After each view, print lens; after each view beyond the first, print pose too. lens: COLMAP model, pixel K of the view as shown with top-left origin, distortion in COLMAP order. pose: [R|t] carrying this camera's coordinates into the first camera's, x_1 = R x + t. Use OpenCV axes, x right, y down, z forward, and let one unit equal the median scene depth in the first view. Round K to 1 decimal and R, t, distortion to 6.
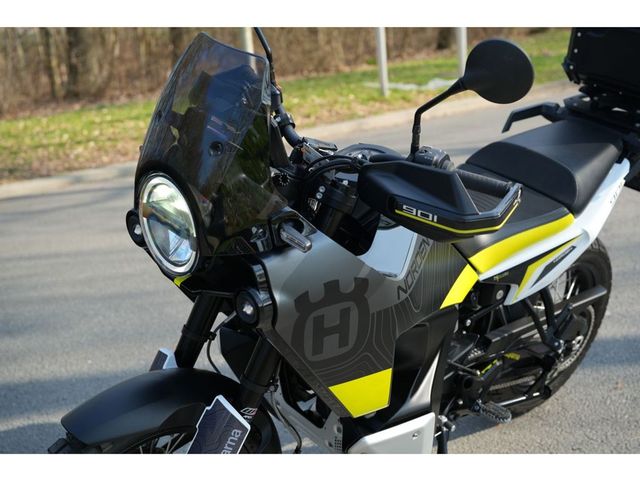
lens RADIAL K [[908.9, 0, 321.1], [0, 908.9, 237.1], [0, 0, 1]] dist [-0.092099, 1.009798]
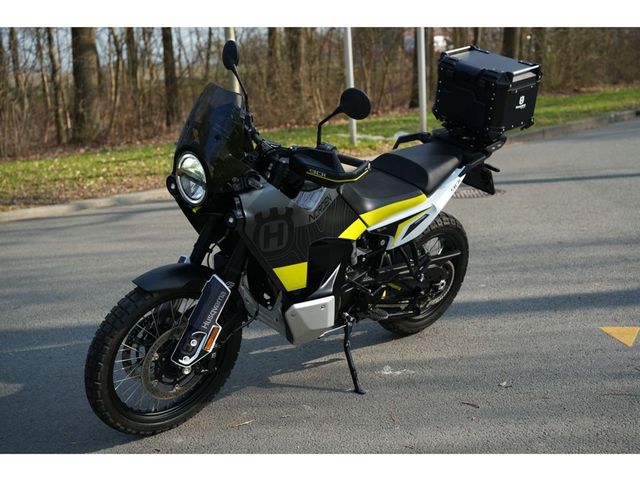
lens RADIAL K [[908.9, 0, 321.1], [0, 908.9, 237.1], [0, 0, 1]] dist [-0.092099, 1.009798]
pose [[0.999709, 0.018602, 0.015341, 0.057308], [-0.017614, 0.997909, -0.062185, 0.156632], [-0.016465, 0.061897, 0.997947, -0.652118]]
